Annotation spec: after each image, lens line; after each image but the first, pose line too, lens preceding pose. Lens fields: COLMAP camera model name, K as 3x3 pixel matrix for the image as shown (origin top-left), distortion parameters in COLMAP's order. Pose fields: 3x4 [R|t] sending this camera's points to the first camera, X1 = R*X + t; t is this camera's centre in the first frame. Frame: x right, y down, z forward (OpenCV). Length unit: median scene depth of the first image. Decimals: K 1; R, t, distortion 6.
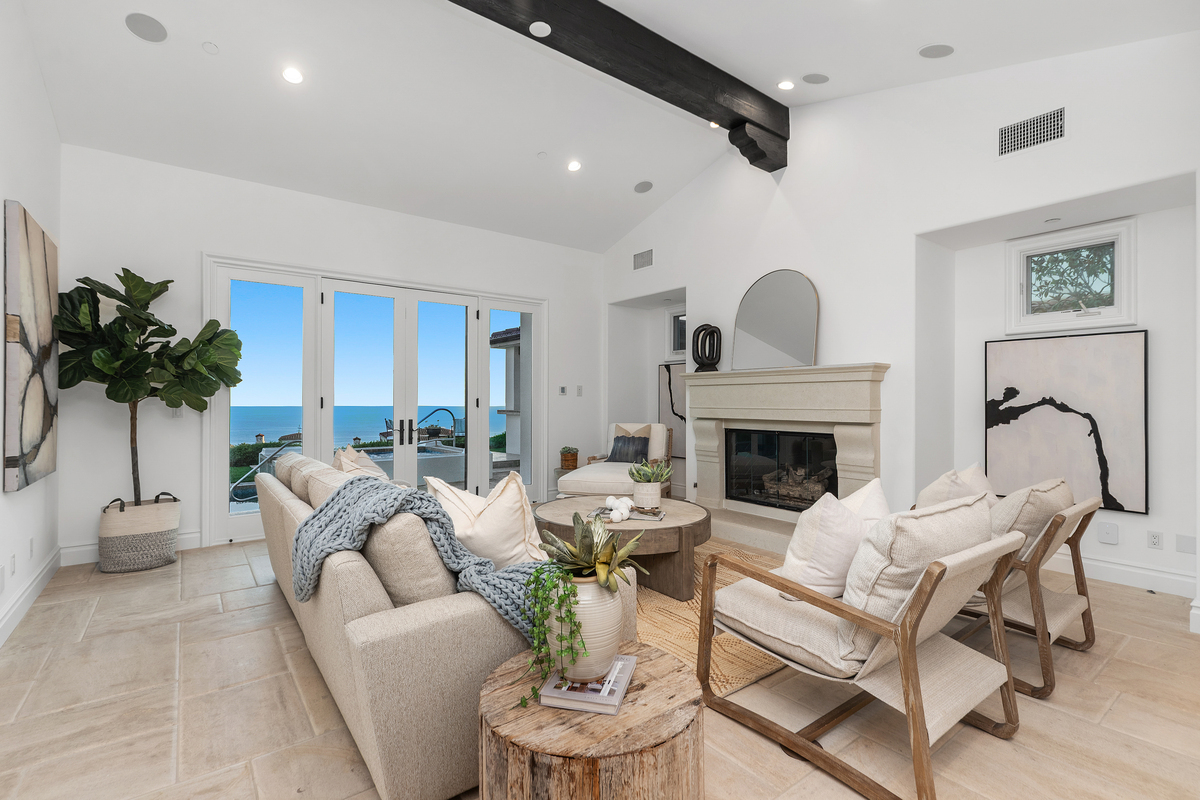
lens RADIAL K [[541.1, 0, 597.8], [0, 541.1, 398.4], [0, 0, 1]] dist [0.002744, -0.000343]
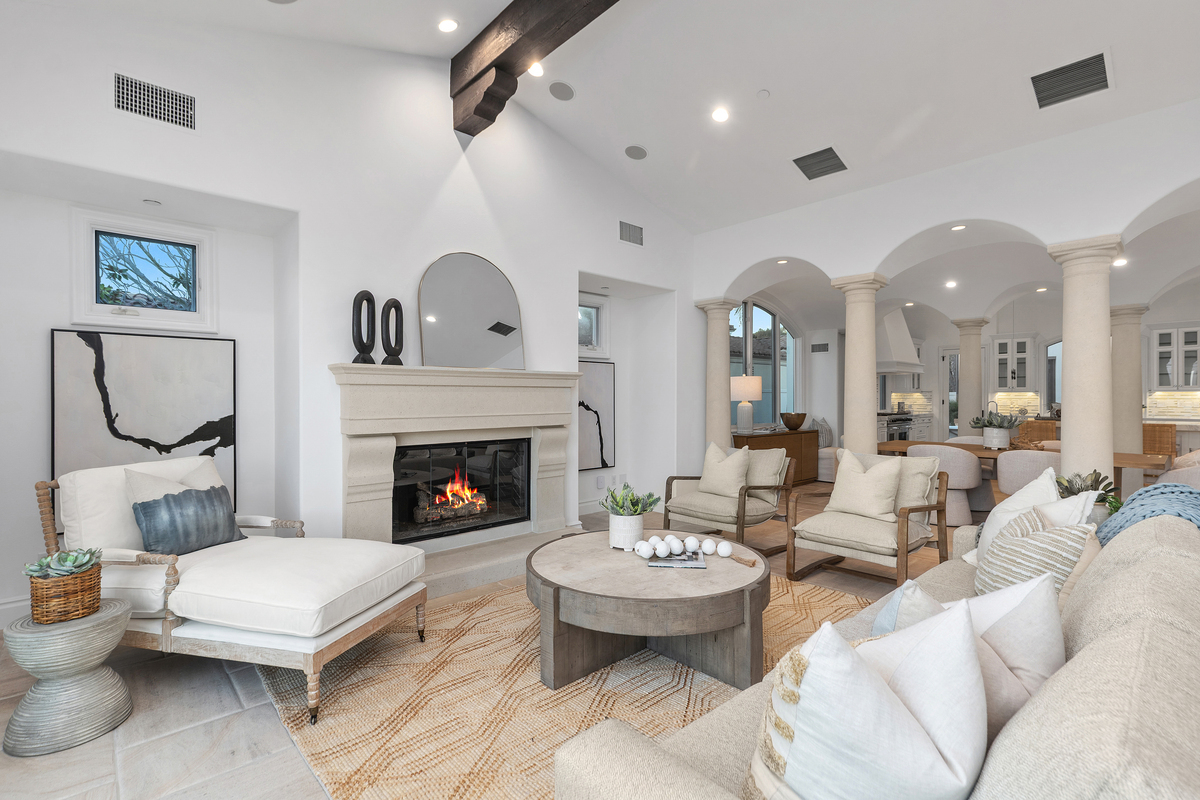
lens RADIAL K [[541.1, 0, 590.6], [0, 541.1, 394.4], [0, 0, 1]] dist [0.002744, -0.000343]
pose [[-0.099457, 0.004056, 0.995034, -0.593438], [-0.001395, 0.999990, -0.004216, -0.012283], [-0.995041, -0.001808, -0.099451, 0.989171]]
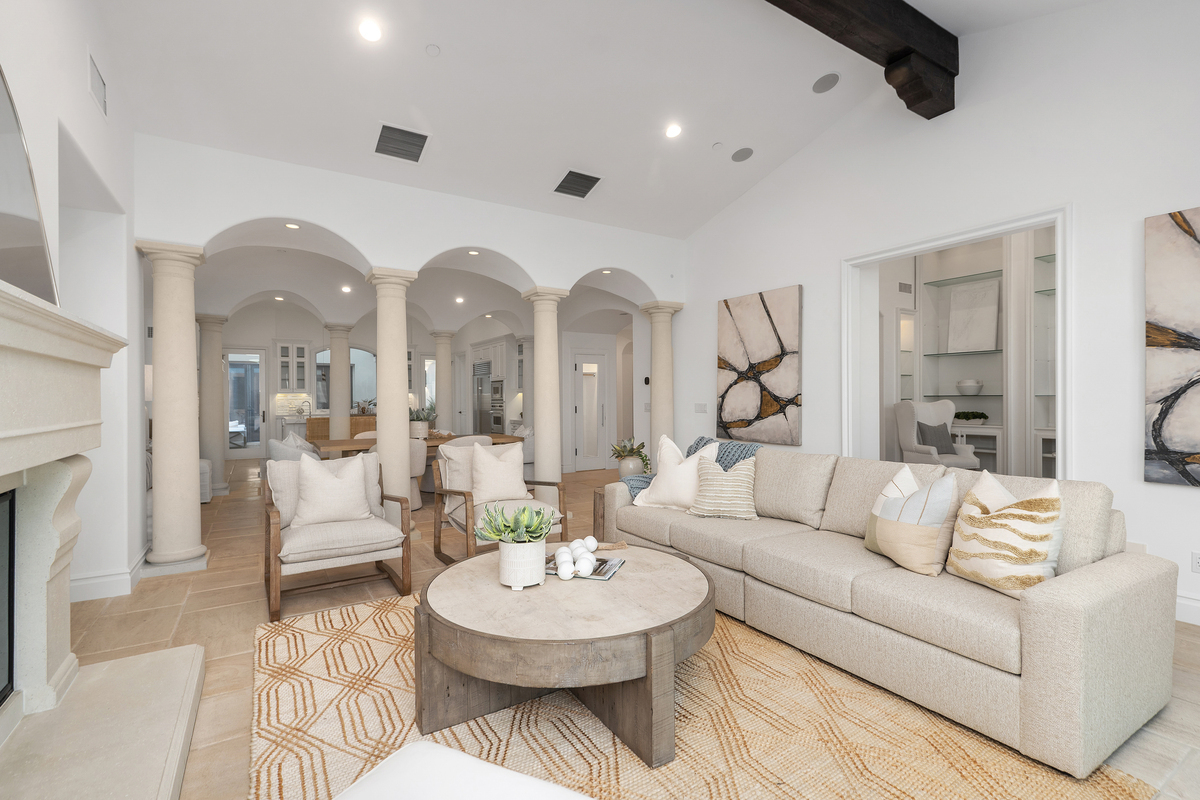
lens RADIAL K [[541.1, 0, 608.4], [0, 541.1, 406.0], [0, 0, 1]] dist [0.002744, -0.000343]
pose [[-0.996589, 0.006287, 0.082282, -0.046610], [0.007767, 0.999814, 0.017678, -0.005484], [-0.082156, 0.018257, -0.996452, 1.393685]]
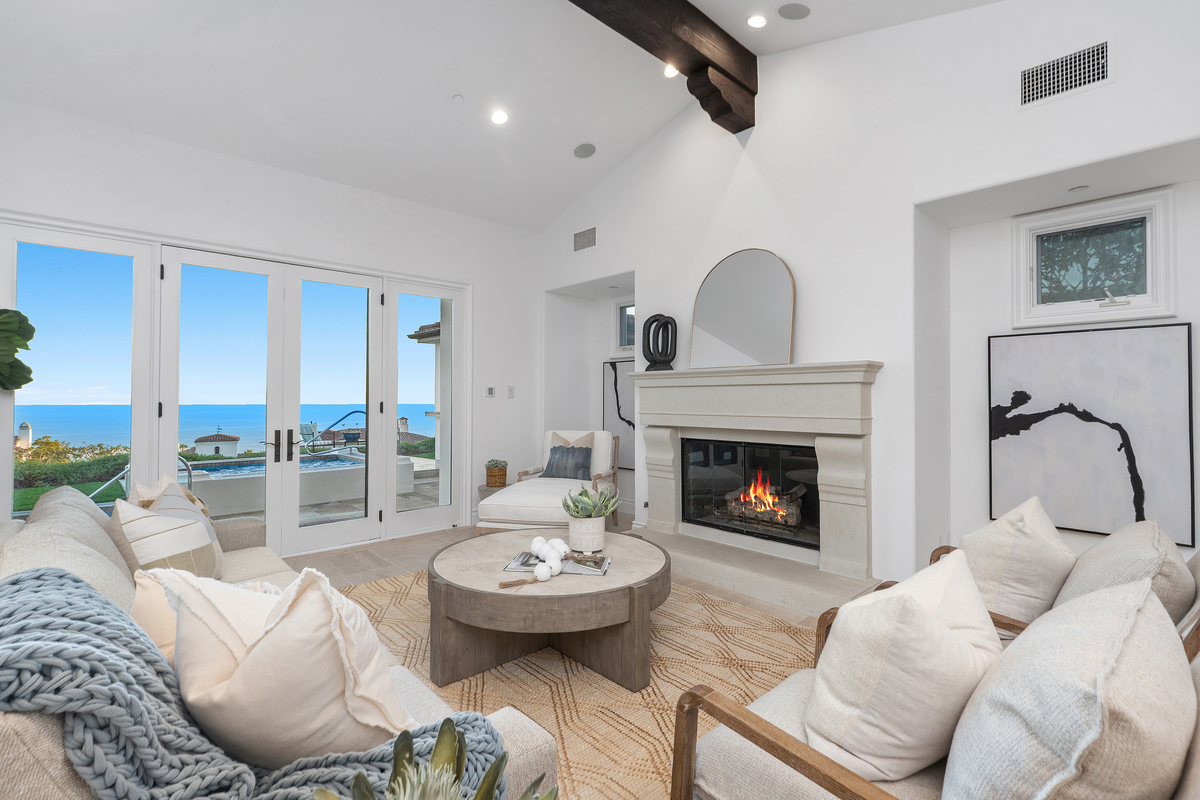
lens RADIAL K [[541.1, 0, 593.9], [0, 541.1, 389.3], [0, 0, 1]] dist [0.002744, -0.000343]
pose [[0.995655, 0.000840, 0.093117, 0.026751], [0.000327, 0.999922, -0.012515, -0.012385], [-0.093120, 0.012491, 0.995577, 0.214473]]
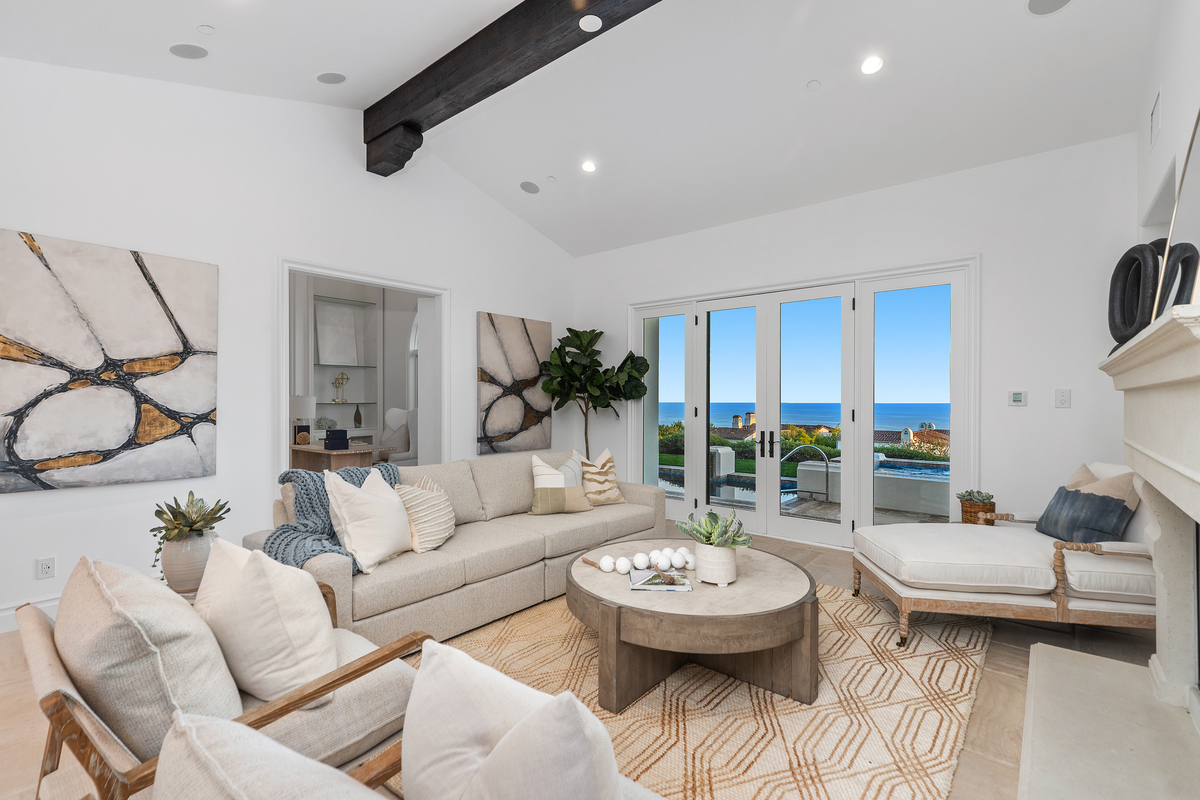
lens RADIAL K [[541.1, 0, 599.3], [0, 541.1, 396.7], [0, 0, 1]] dist [0.002744, -0.000343]
pose [[0.216799, -0.004051, -0.976208, 0.631767], [0.000696, 0.999992, -0.003995, -0.021643], [0.976216, 0.000186, 0.216800, 0.628492]]
